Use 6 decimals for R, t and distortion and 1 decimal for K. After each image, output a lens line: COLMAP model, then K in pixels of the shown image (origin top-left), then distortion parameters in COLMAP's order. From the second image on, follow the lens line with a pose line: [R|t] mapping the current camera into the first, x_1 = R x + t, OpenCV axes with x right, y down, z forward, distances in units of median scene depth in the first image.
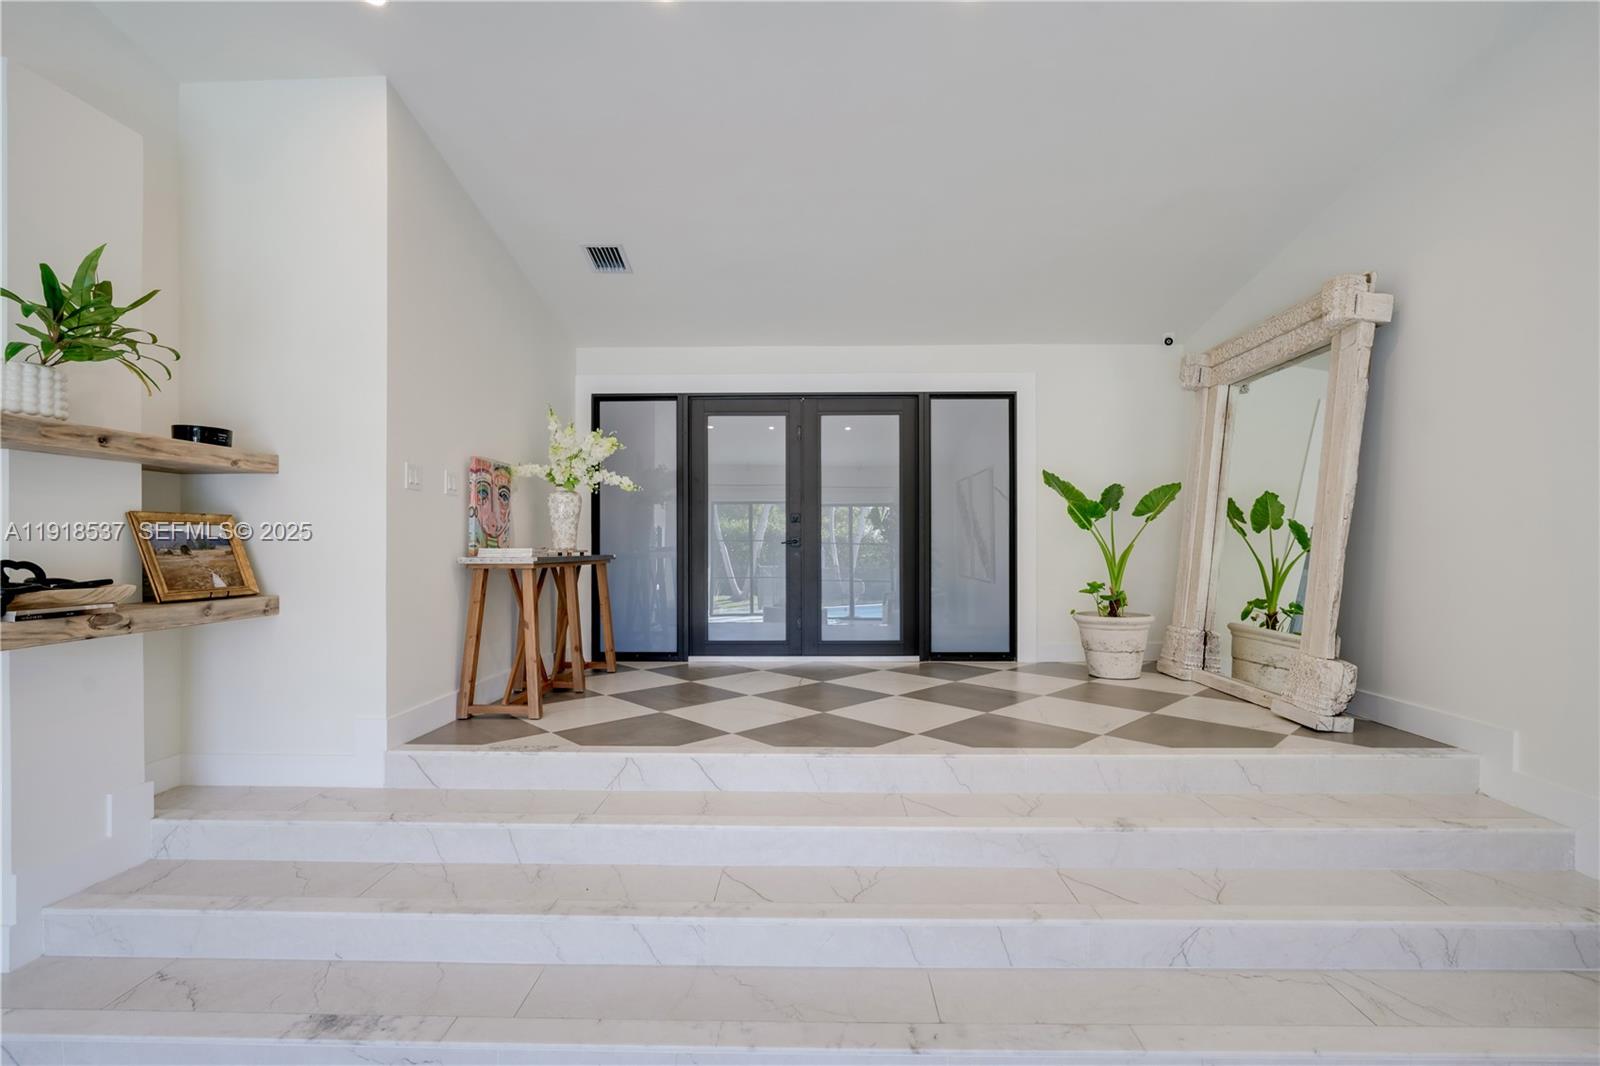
lens RADIAL K [[704.3, 0, 804.6], [0, 704.3, 545.1], [0, 0, 1]] dist [-0.001825, -0.000158]
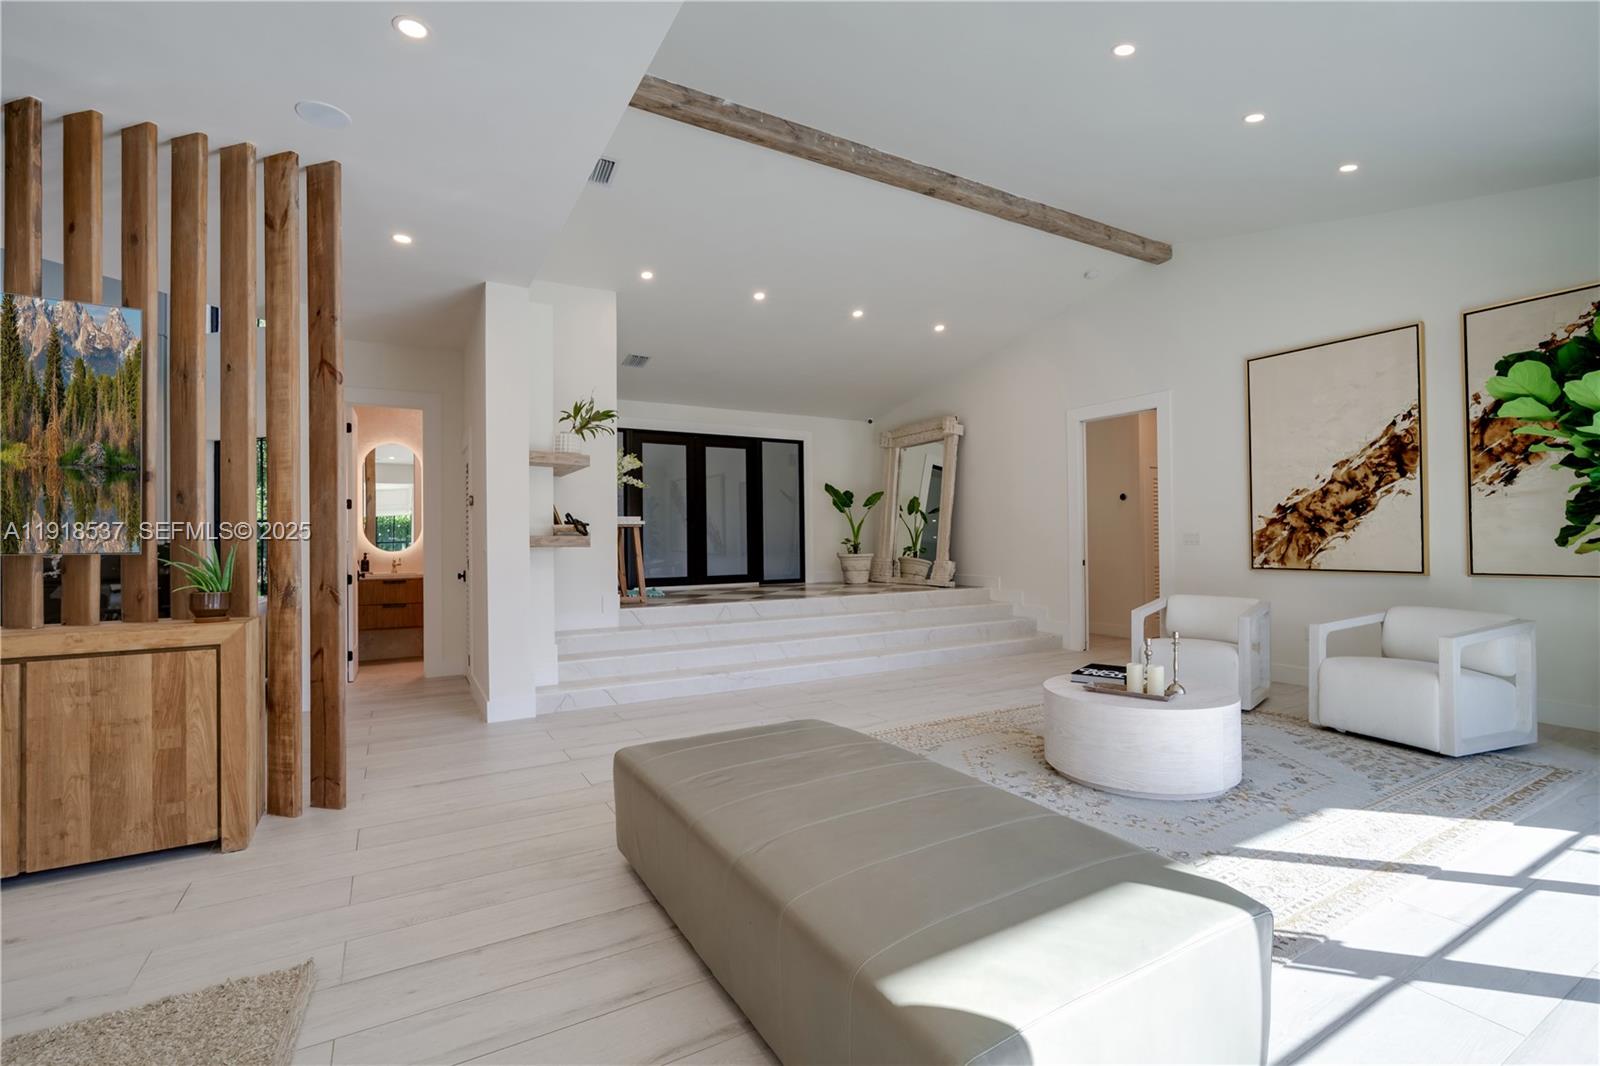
lens RADIAL K [[705.5, 0, 801.4], [0, 705.5, 535.1], [0, 0, 1]] dist [-0.004526, 0.000479]
pose [[0.855717, -0.004778, 0.517422, -1.080668], [0.009124, 0.999941, -0.005856, 0.074640], [-0.517364, 0.009732, 0.855710, -0.975891]]
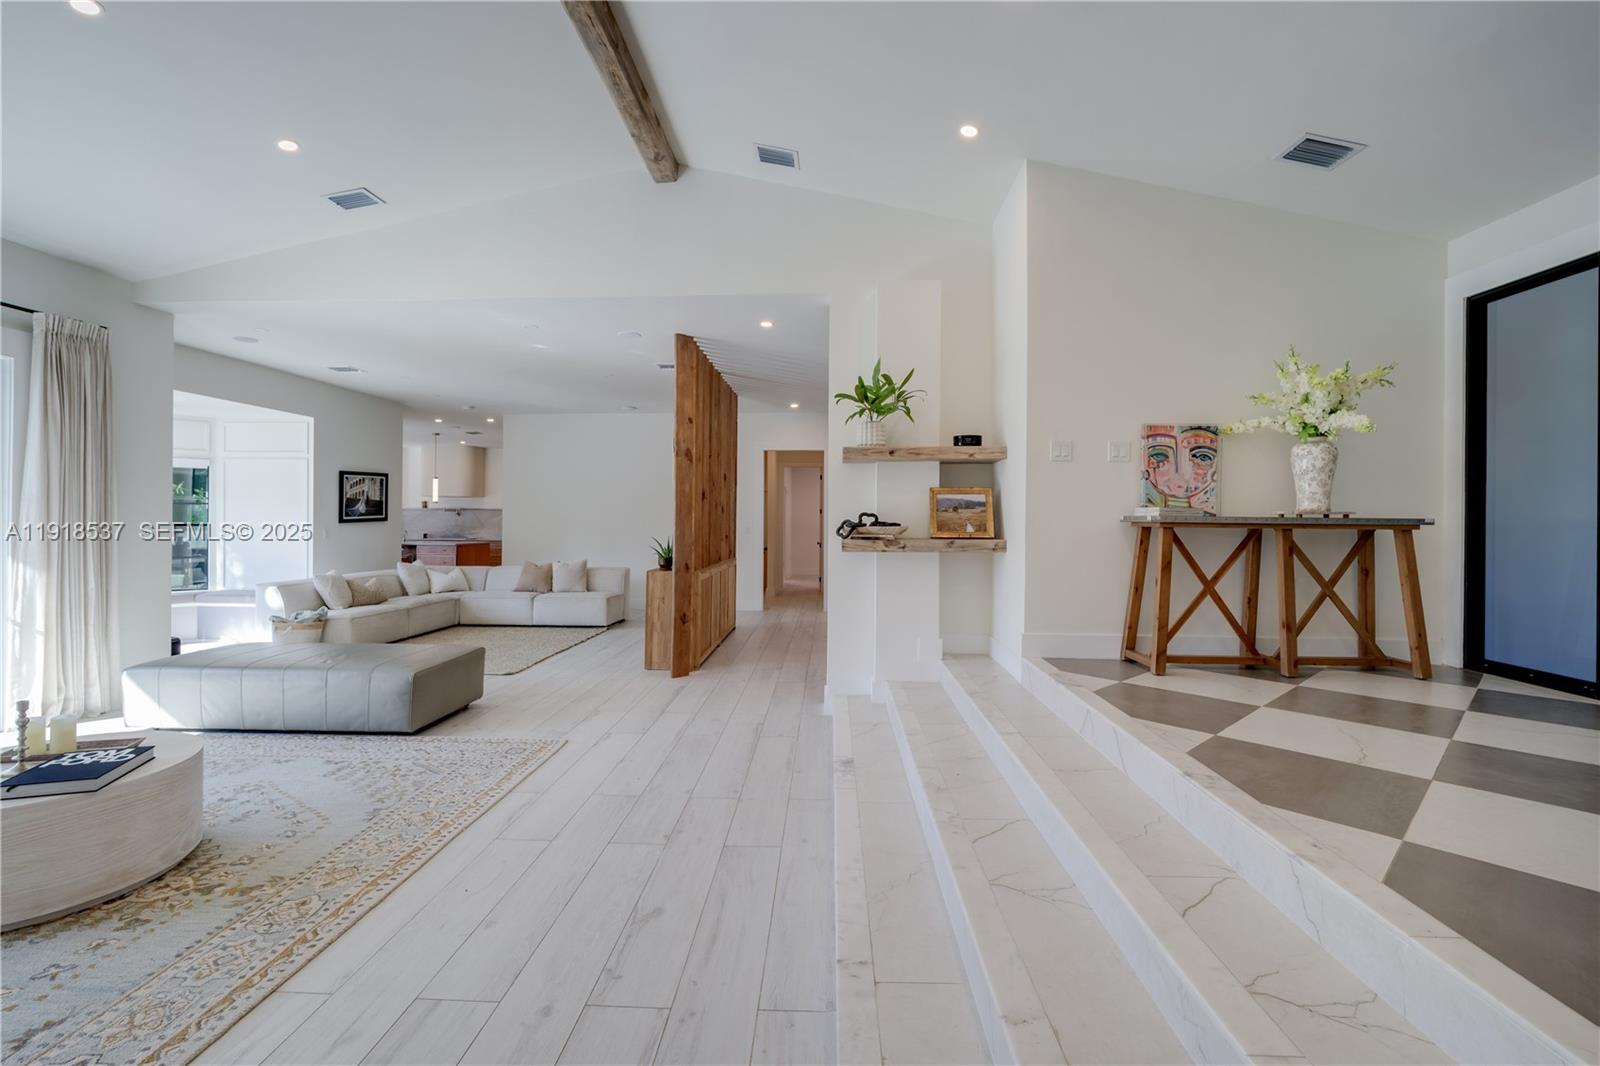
lens RADIAL K [[697.0, 0, 804.9], [0, 697.0, 520.0], [0, 0, 1]] dist [-0.011412, 0.000134]
pose [[-0.013625, 0.000786, -0.999907, 0.632356], [-0.007671, 0.999970, 0.000891, 0.026723], [0.999878, 0.007682, -0.013619, 0.506394]]
